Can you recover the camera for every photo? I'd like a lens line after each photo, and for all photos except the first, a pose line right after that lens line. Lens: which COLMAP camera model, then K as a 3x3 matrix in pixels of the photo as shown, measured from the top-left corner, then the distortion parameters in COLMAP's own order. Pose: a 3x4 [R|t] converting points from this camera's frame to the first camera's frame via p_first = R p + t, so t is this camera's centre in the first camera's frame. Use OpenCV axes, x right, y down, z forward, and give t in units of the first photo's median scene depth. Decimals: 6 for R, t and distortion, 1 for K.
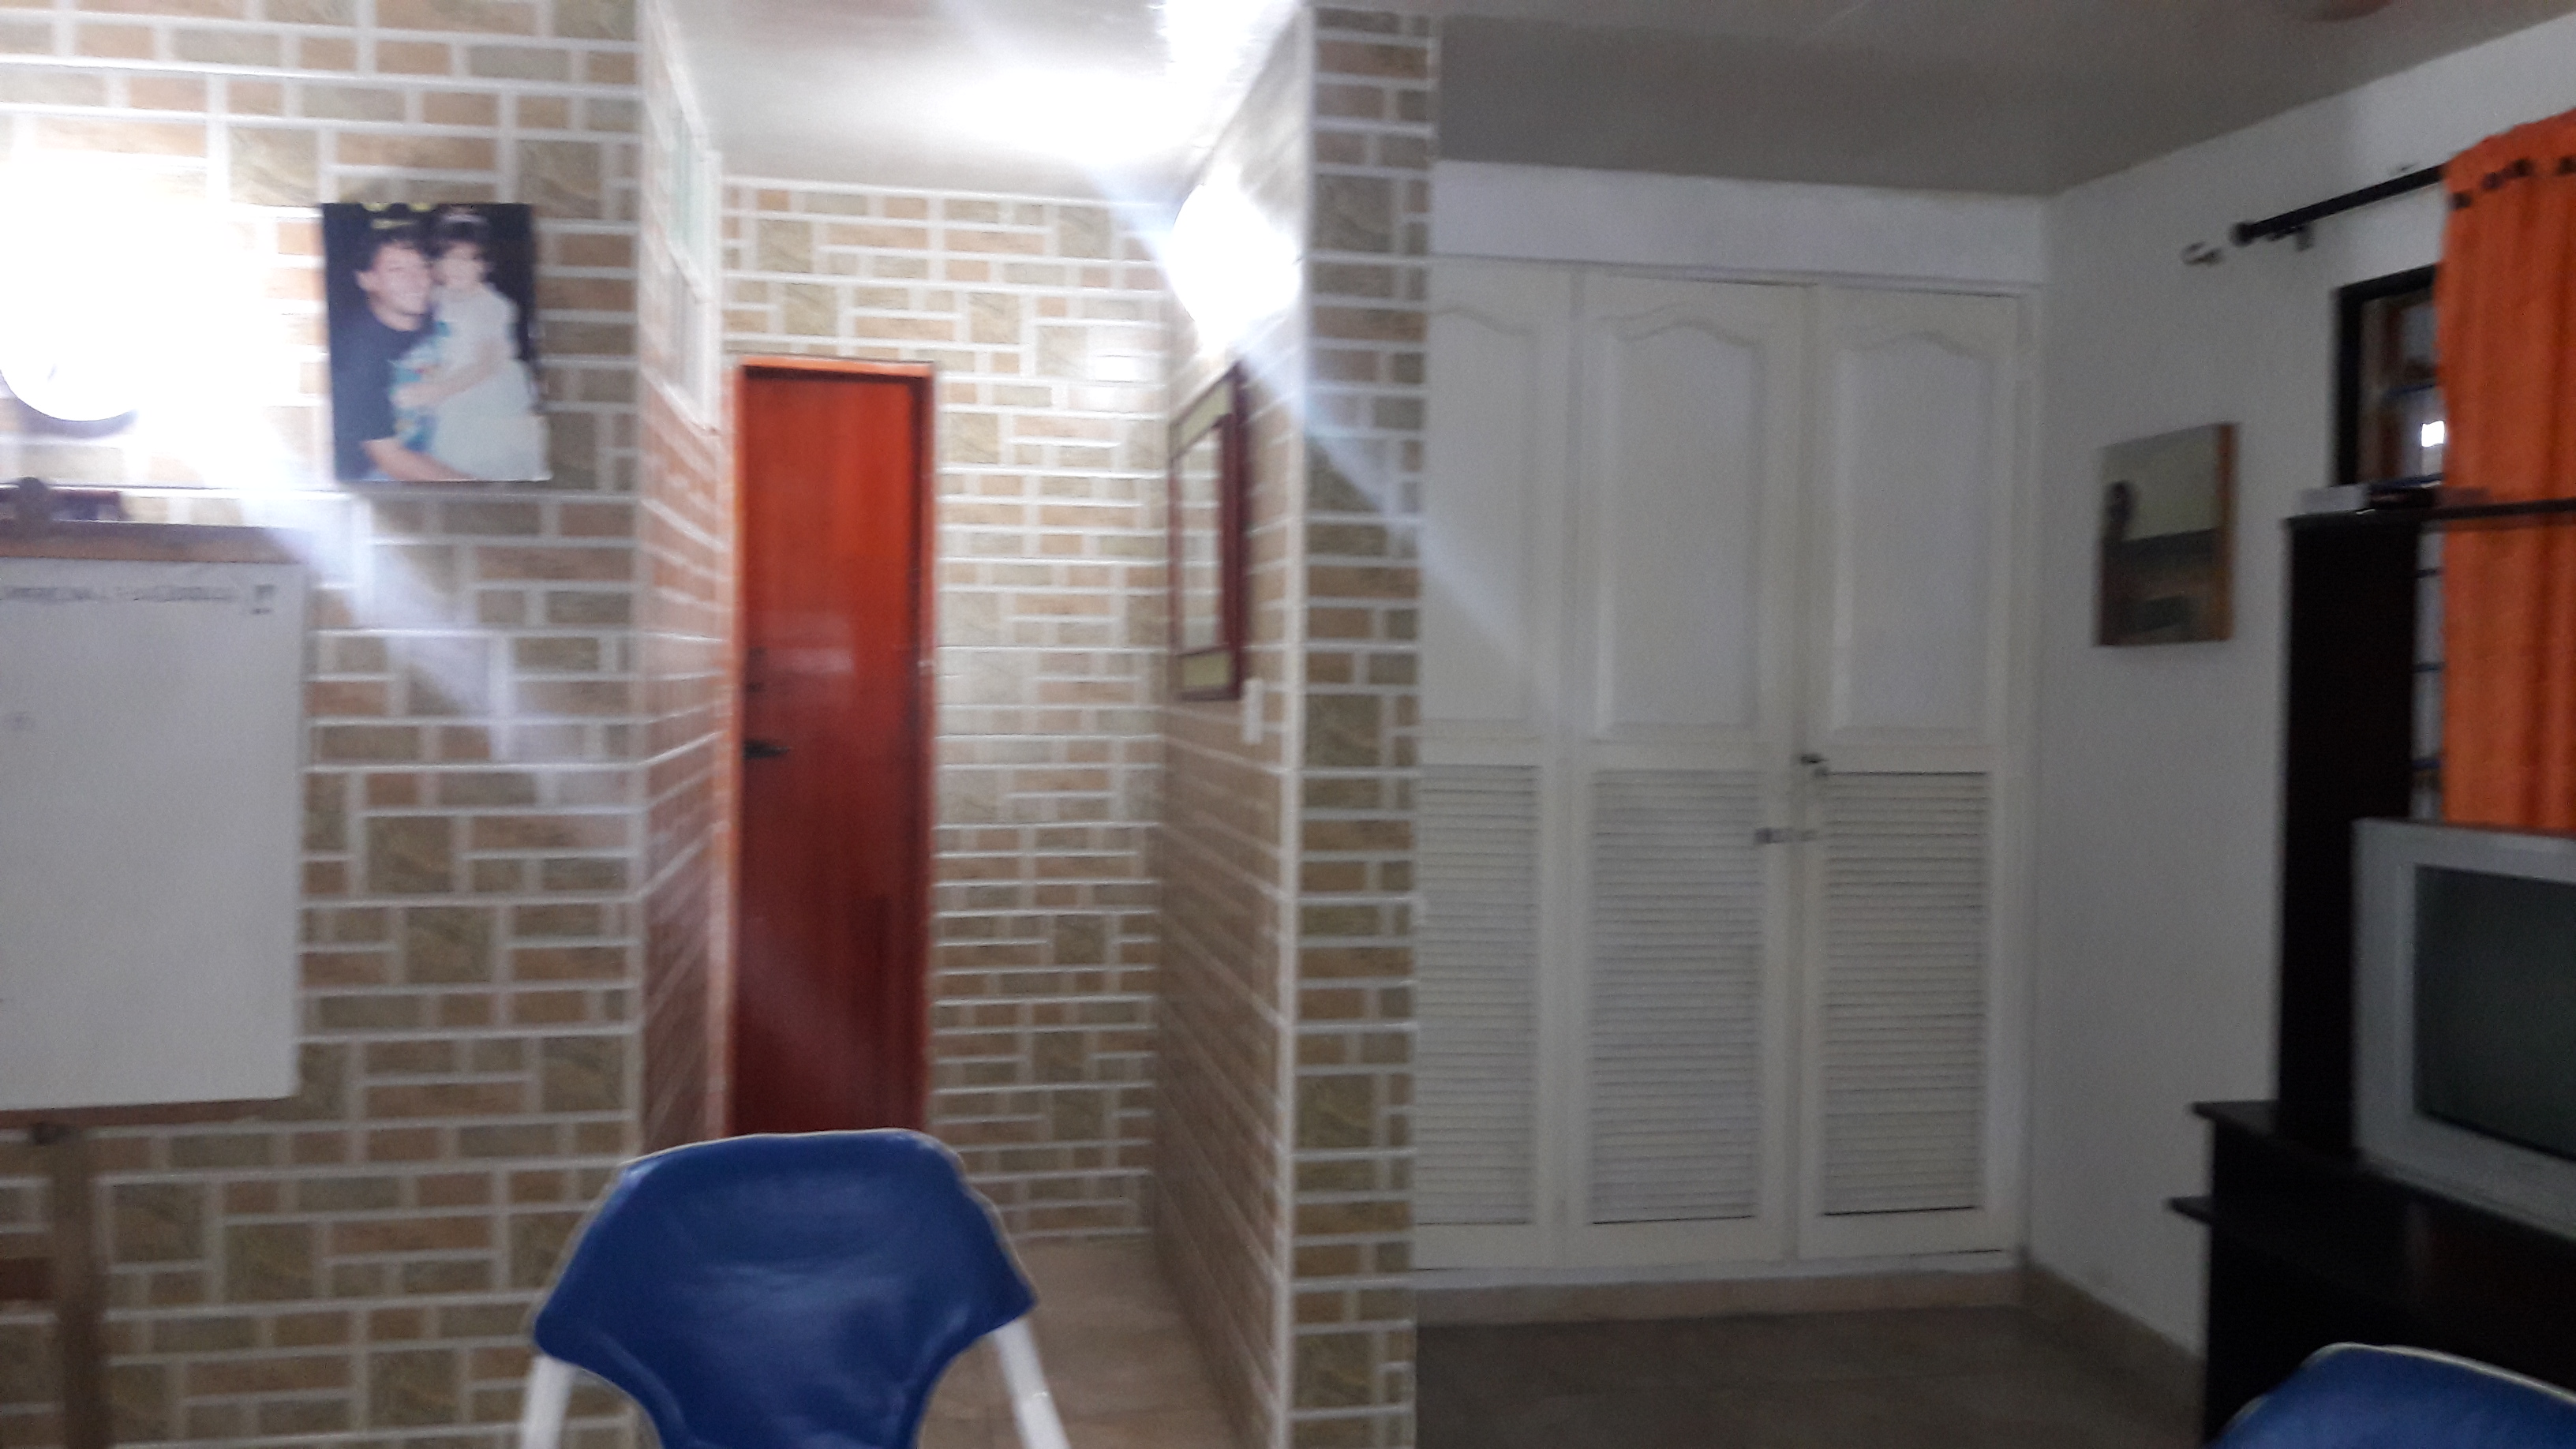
lens RADIAL K [[2183.6, 0, 1292.1], [0, 2183.6, 722.9], [0, 0, 1]] dist [0.117523, -0.186240]
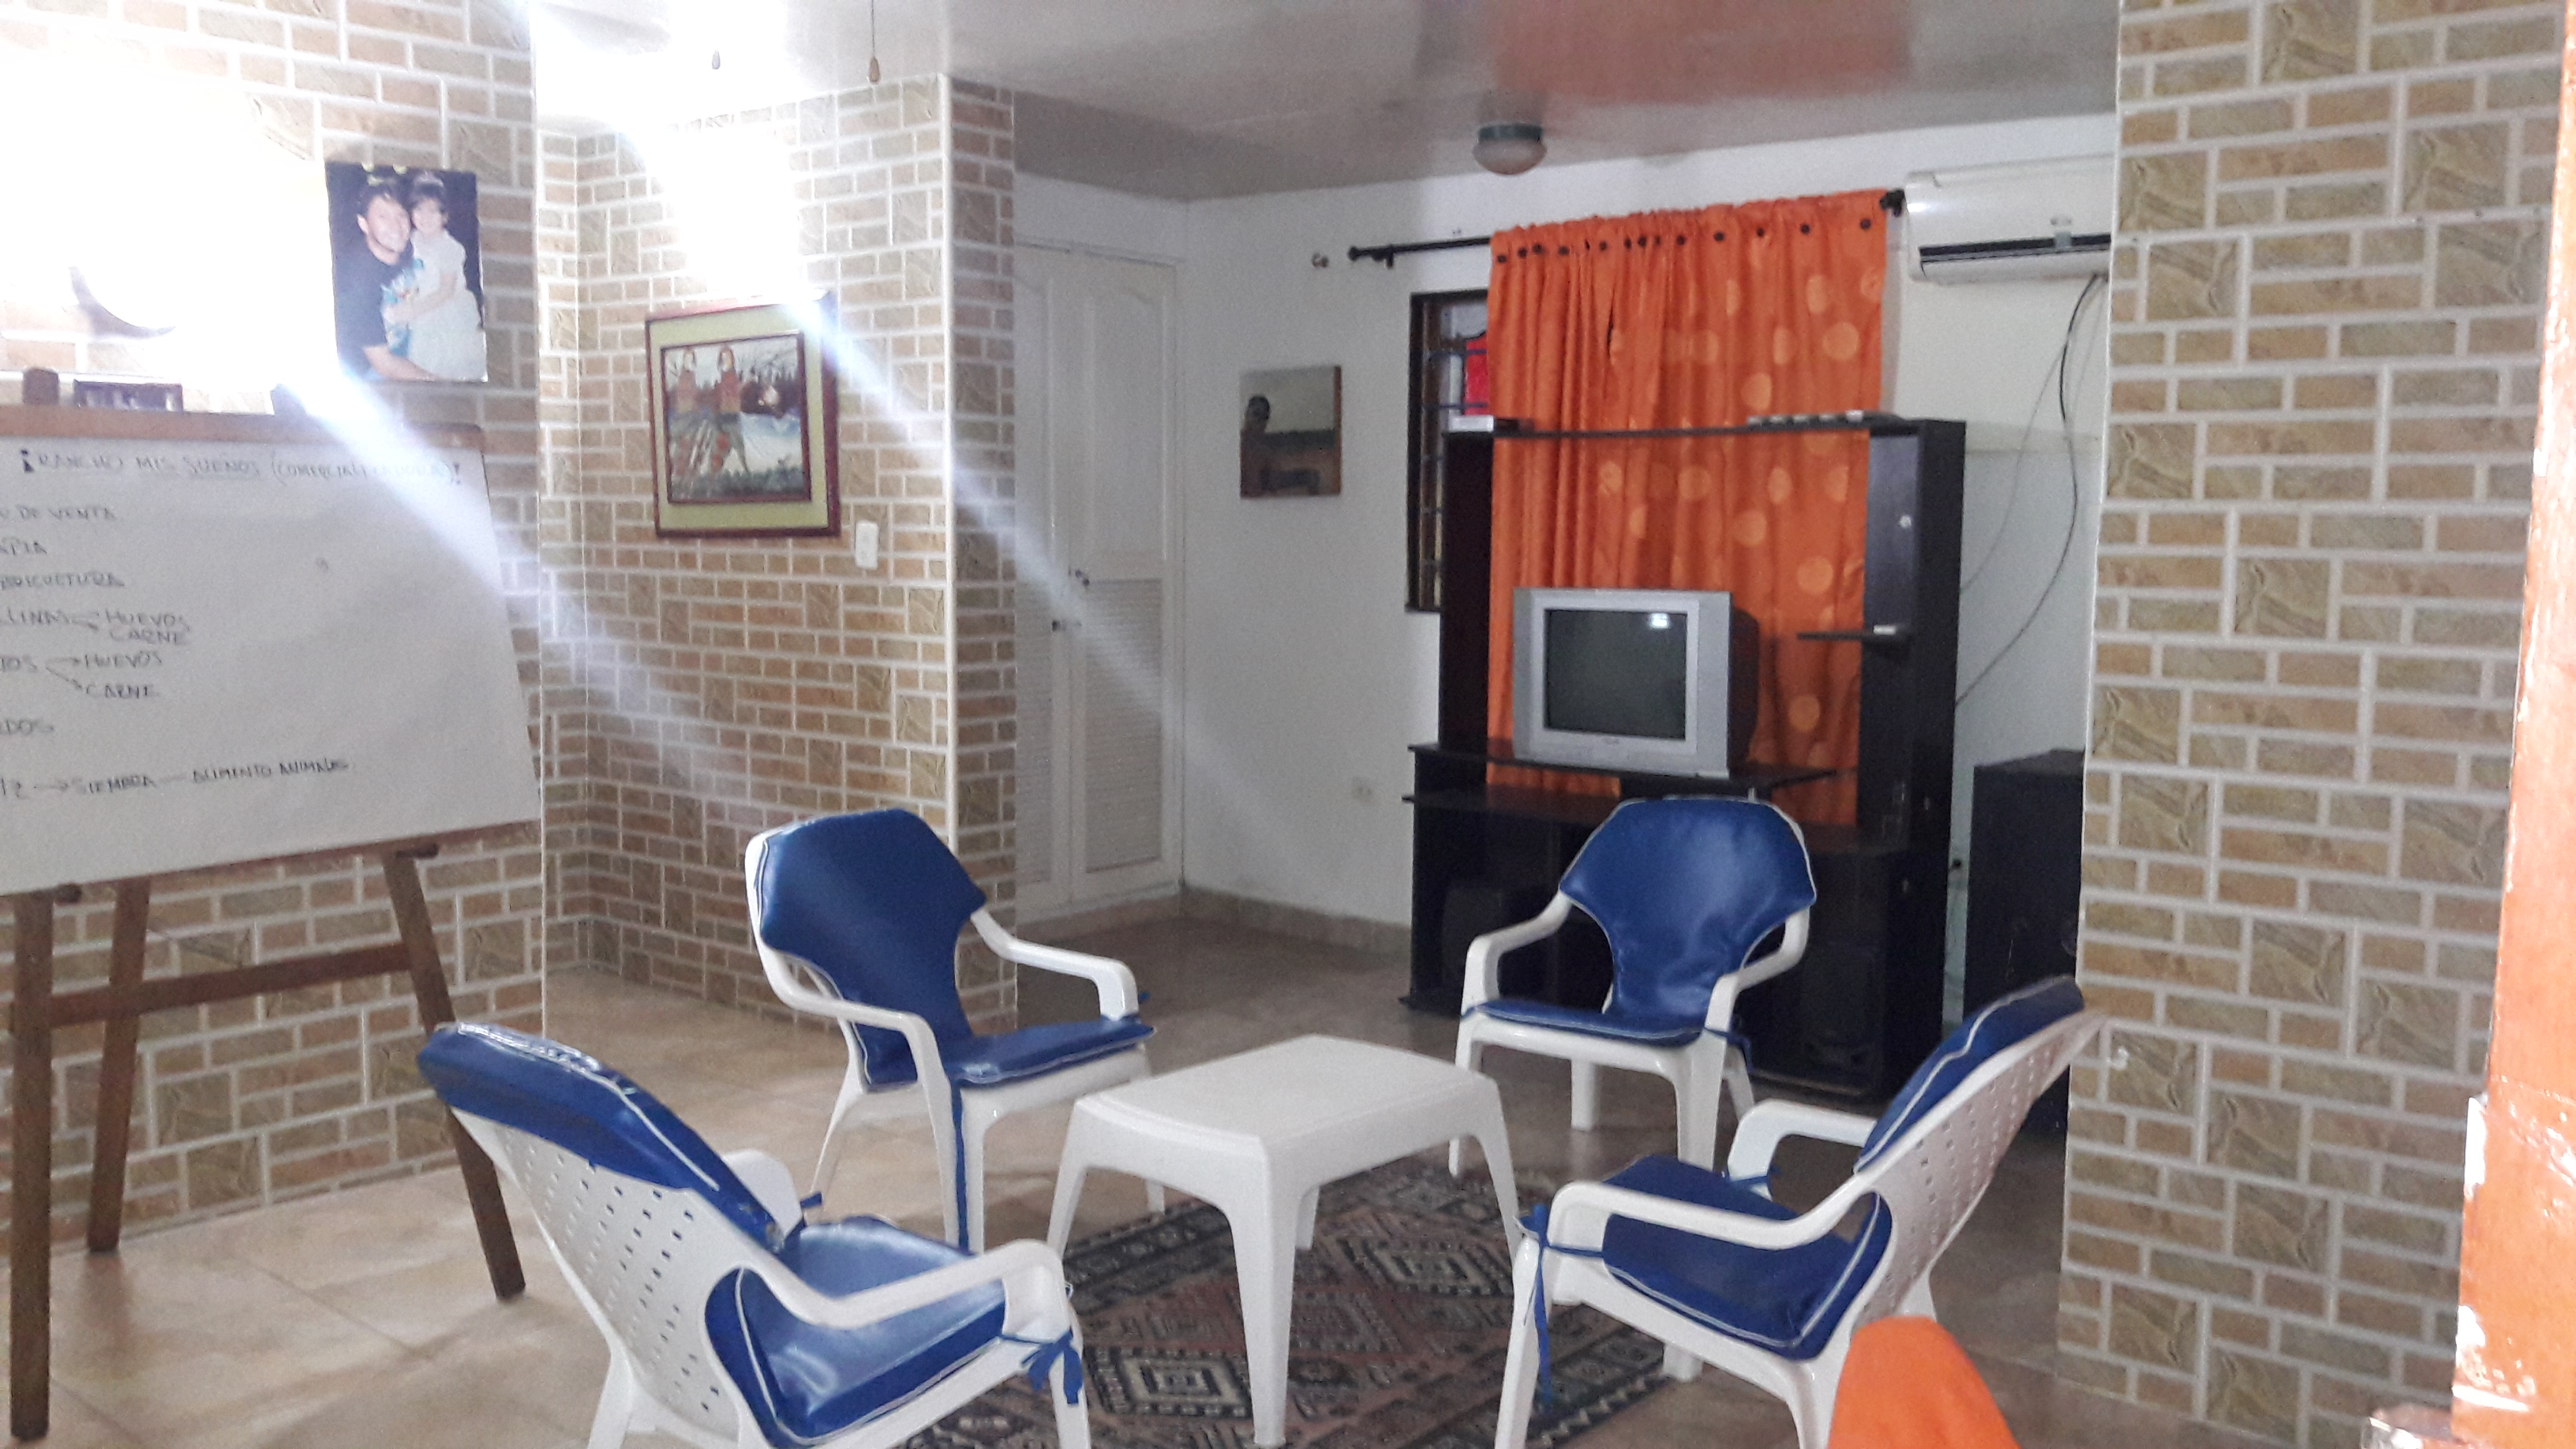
lens RADIAL K [[2183.6, 0, 1281.7], [0, 2183.6, 731.6], [0, 0, 1]] dist [0.117523, -0.186240]
pose [[0.783405, -0.072766, 0.617237, -0.806255], [0.025190, 0.996024, 0.085451, -0.000106], [-0.621001, -0.051395, 0.782123, -0.363549]]
